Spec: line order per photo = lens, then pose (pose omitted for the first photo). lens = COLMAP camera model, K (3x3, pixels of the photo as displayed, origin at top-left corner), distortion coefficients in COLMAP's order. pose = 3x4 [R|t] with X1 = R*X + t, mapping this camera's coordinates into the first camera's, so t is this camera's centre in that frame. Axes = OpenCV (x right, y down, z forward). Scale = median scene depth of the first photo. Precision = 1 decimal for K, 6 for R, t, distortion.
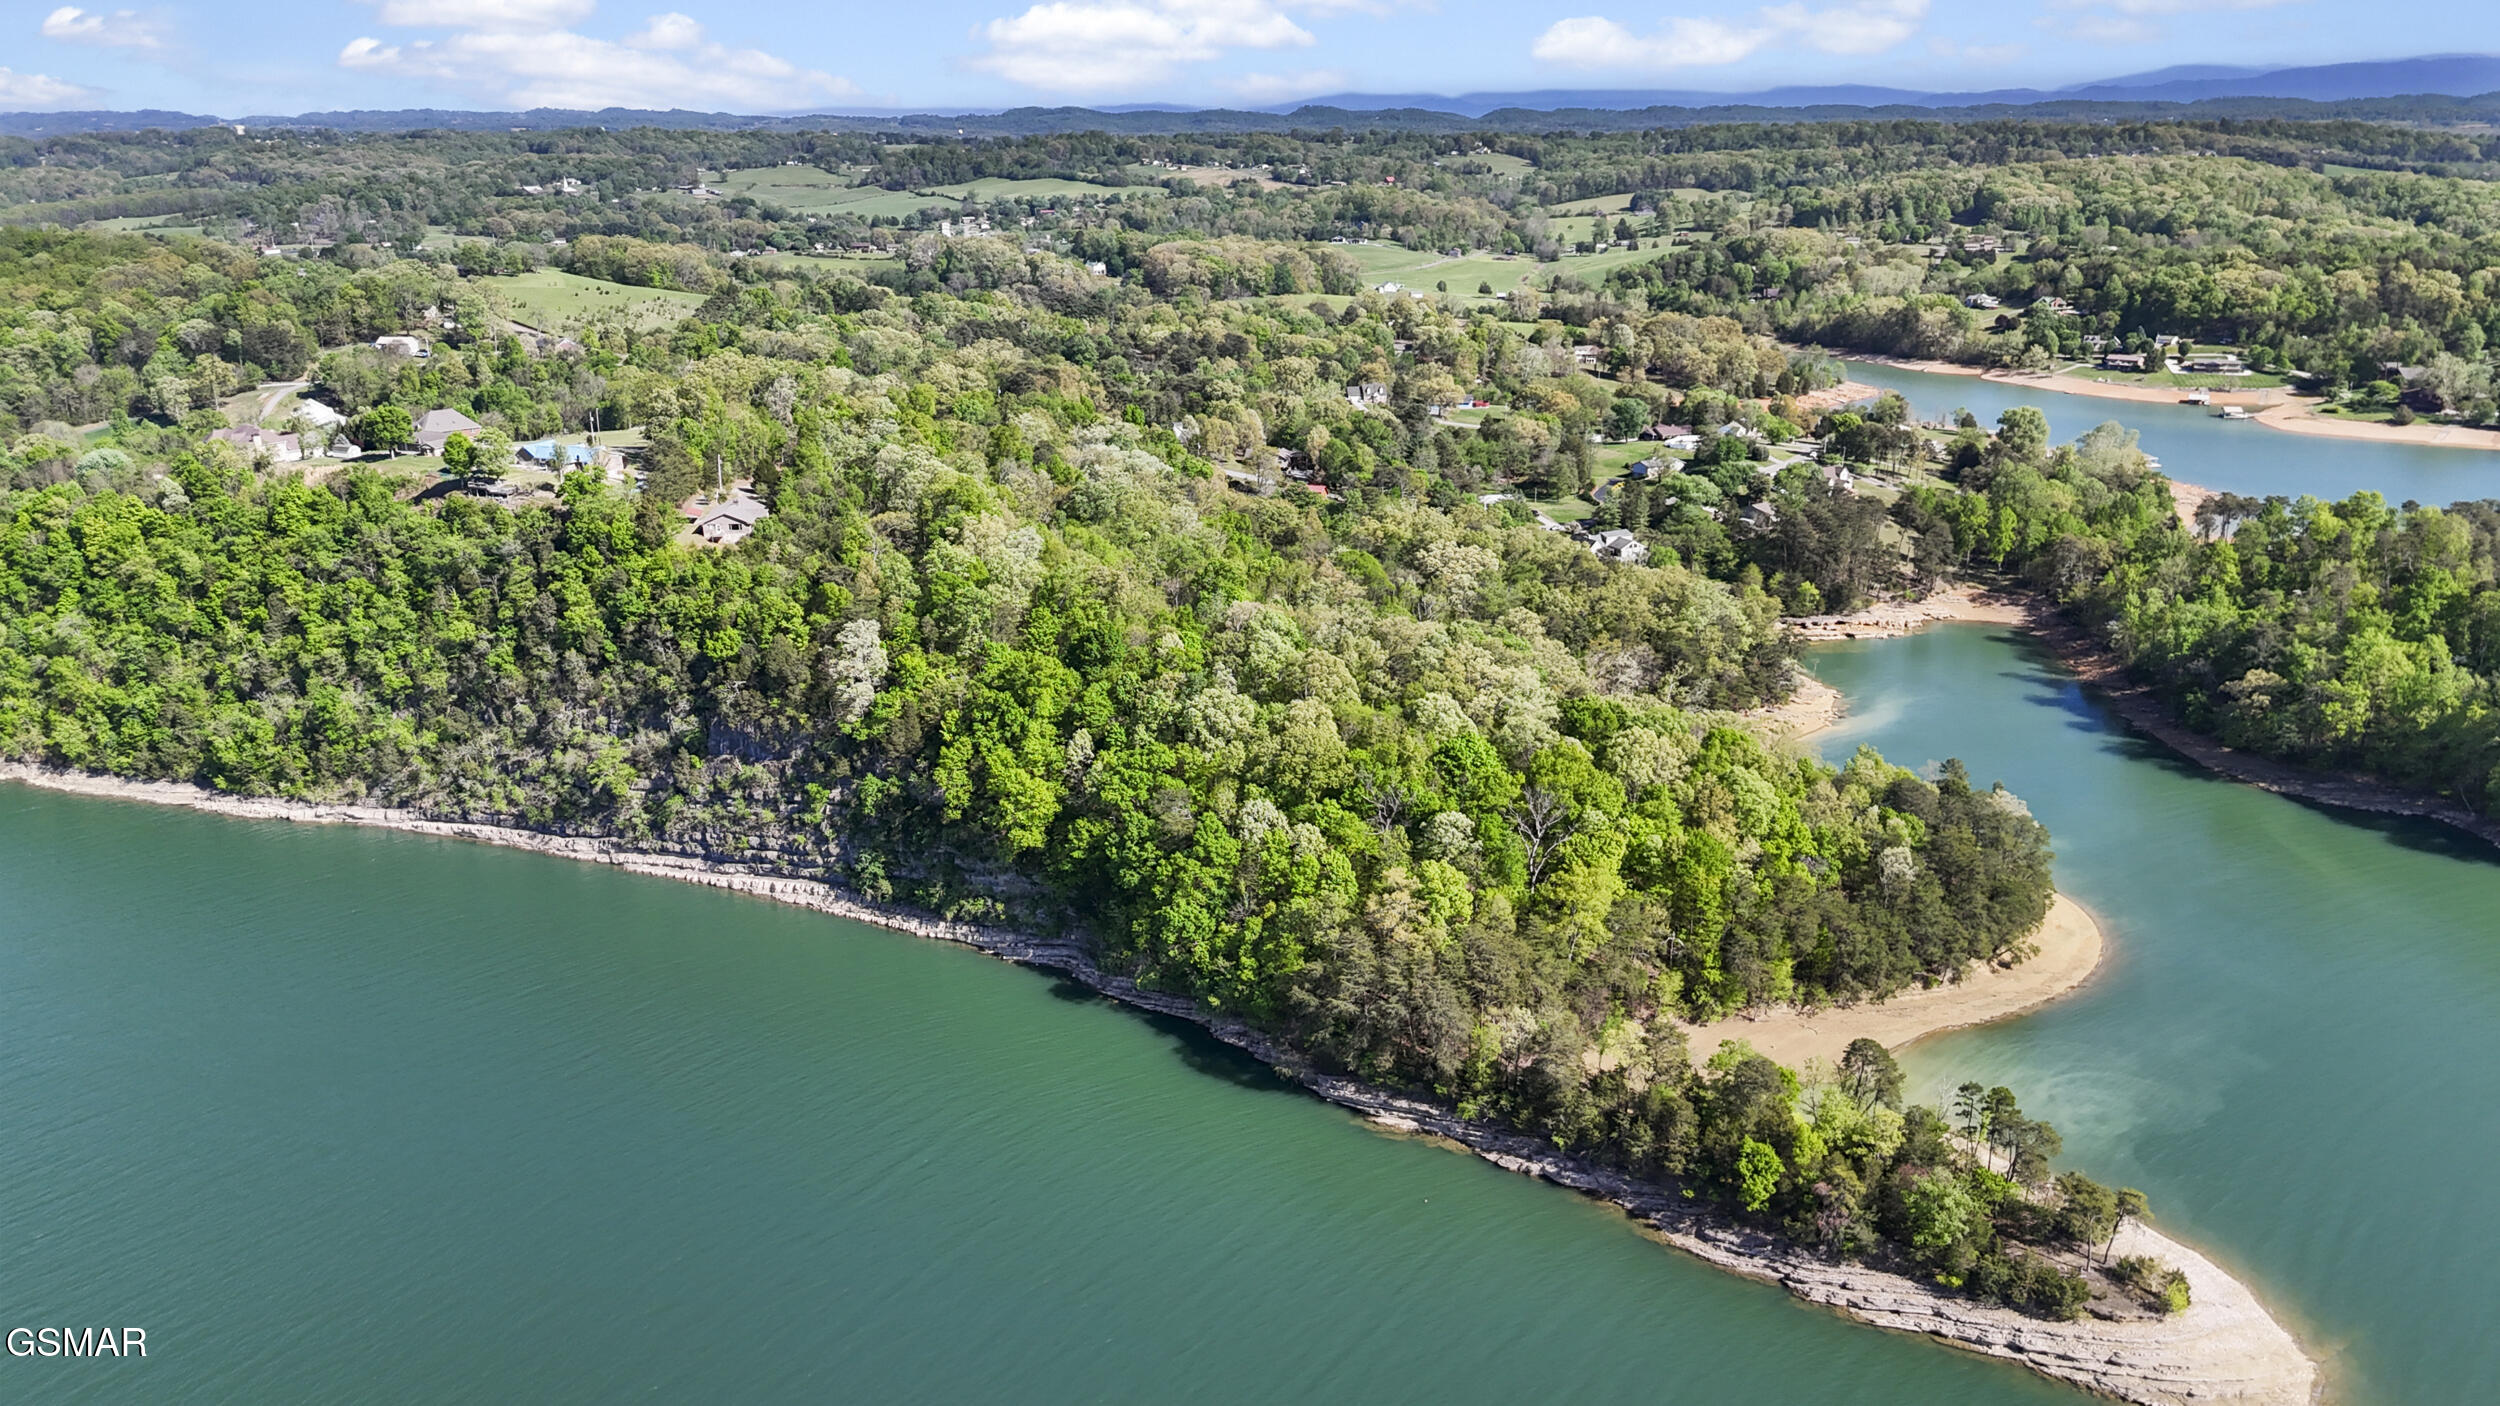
lens RADIAL K [[1824.4, 0, 1253.8], [0, 1824.4, 706.6], [0, 0, 1]] dist [0.058916, -0.053415]
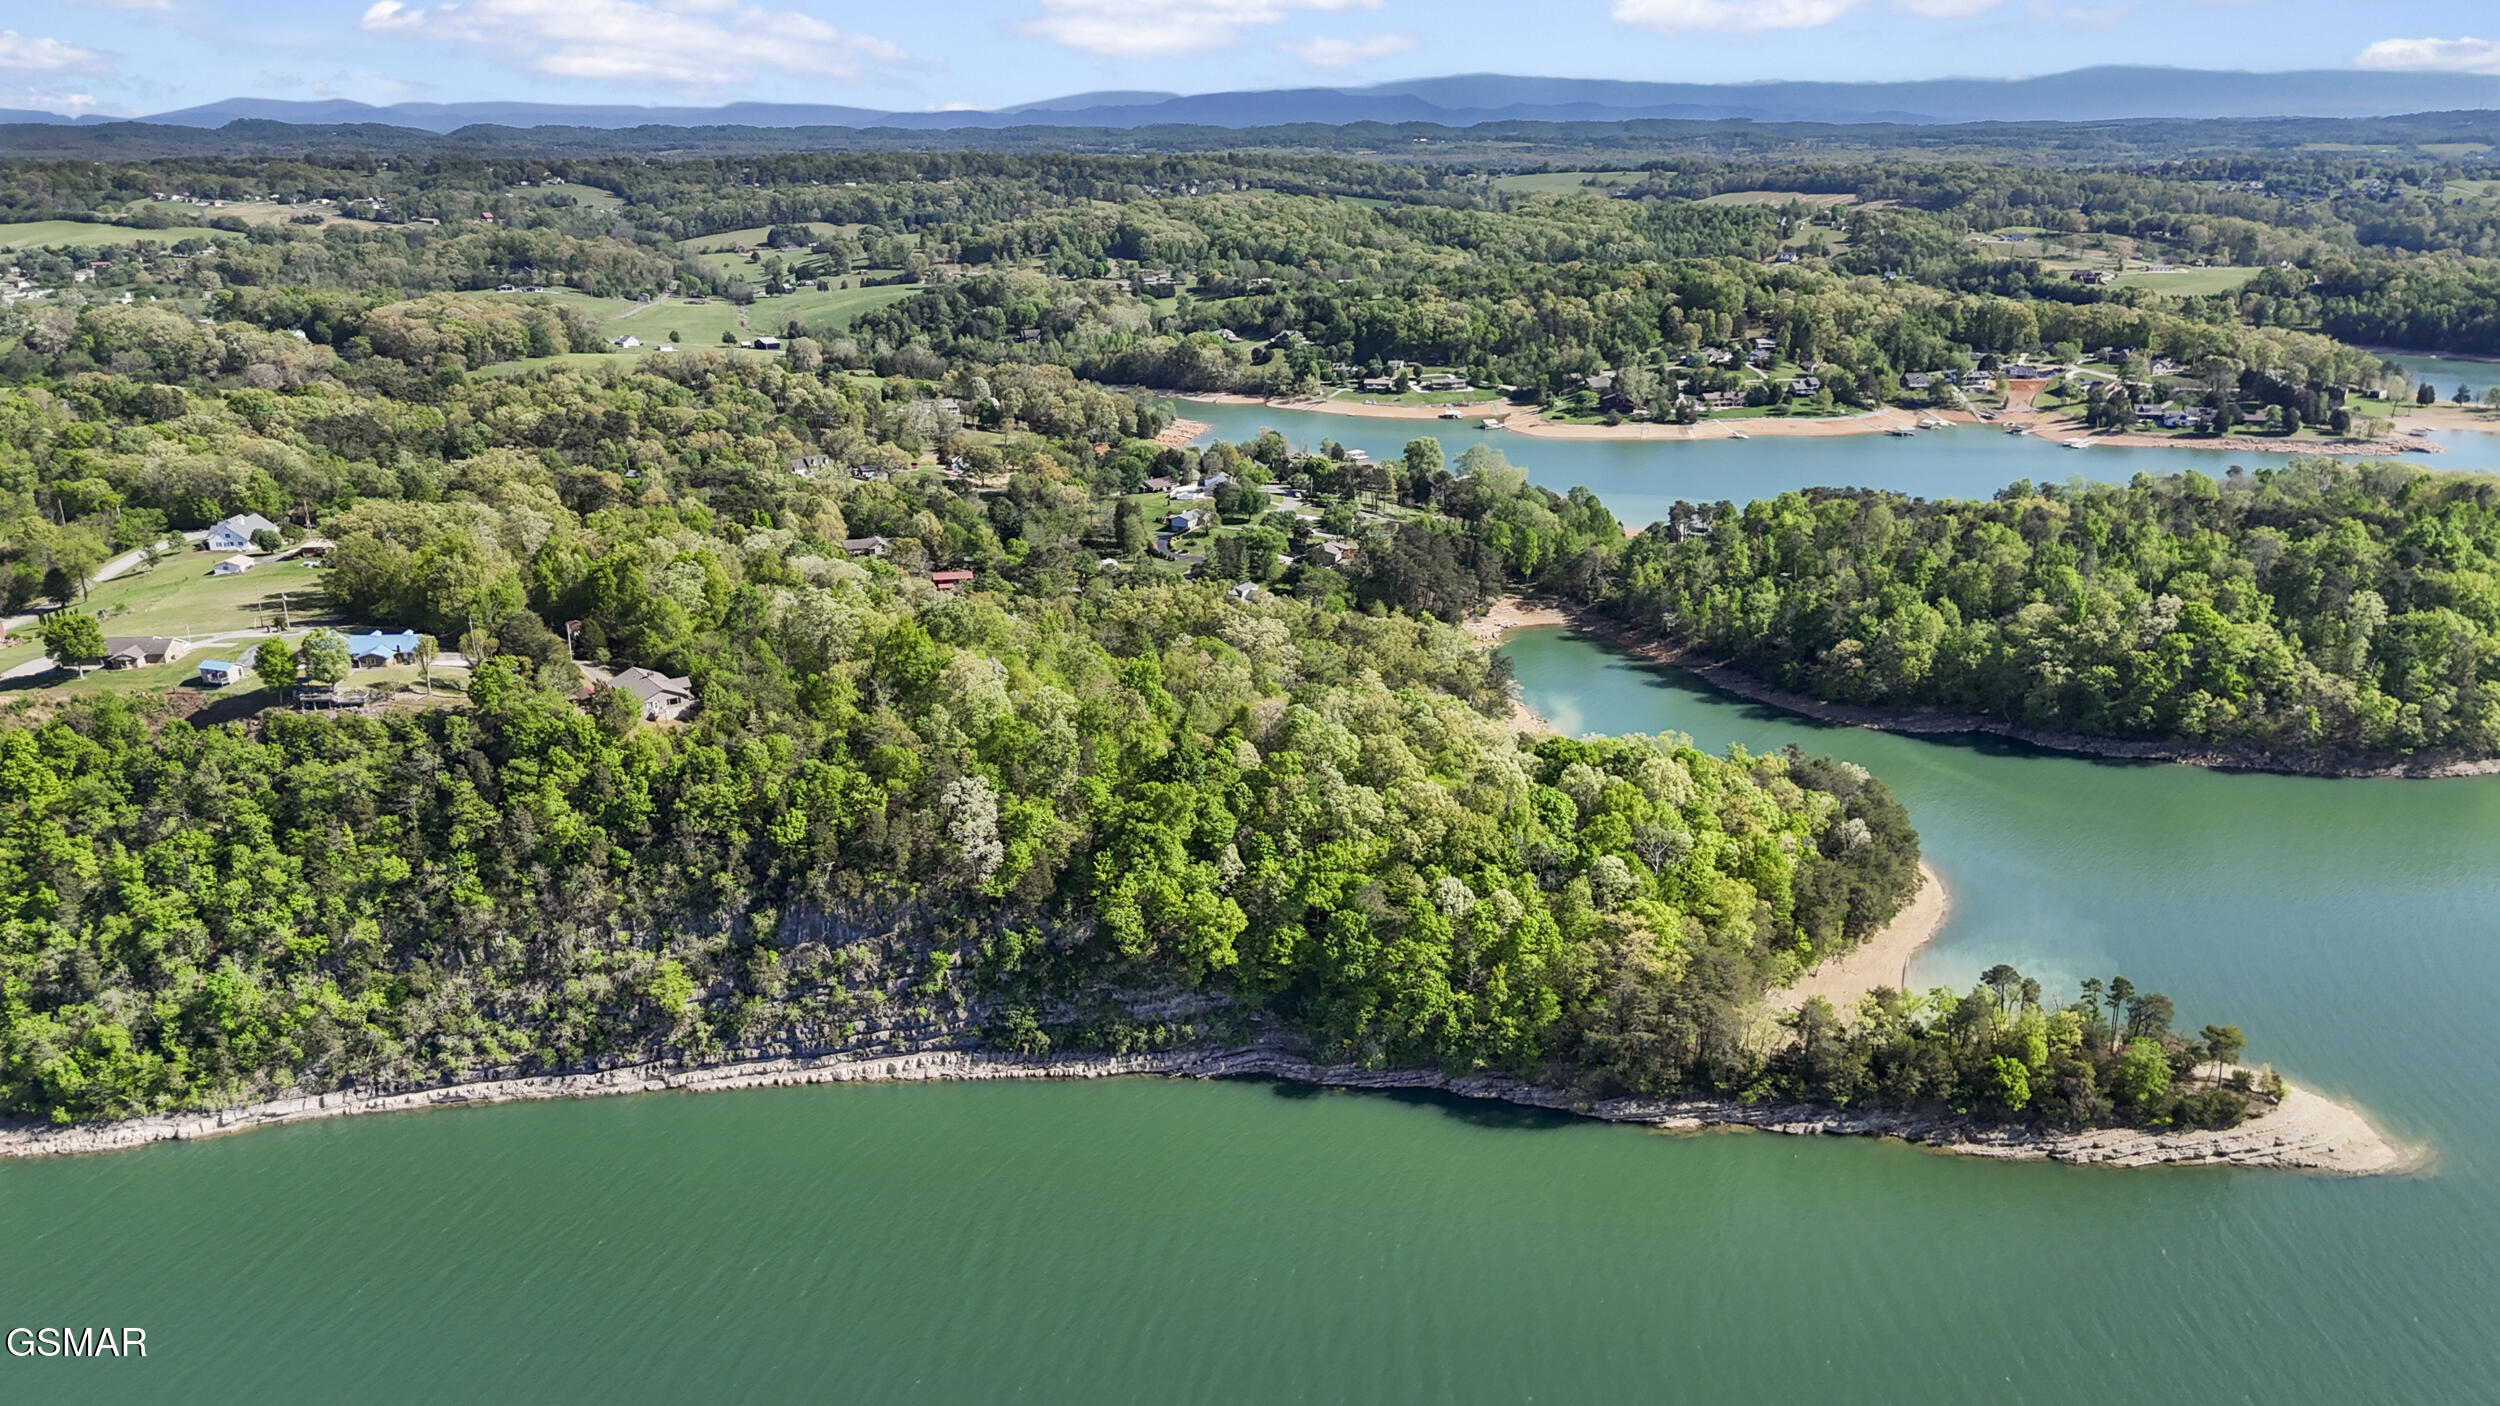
lens RADIAL K [[1824.4, 0, 1246.8], [0, 1824.4, 708.6], [0, 0, 1]] dist [0.058916, -0.053415]
pose [[0.867154, -0.146997, 0.475853, -0.494417], [0.150424, 0.988131, 0.031126, -0.082870], [-0.474781, 0.044589, 0.878974, 0.058978]]
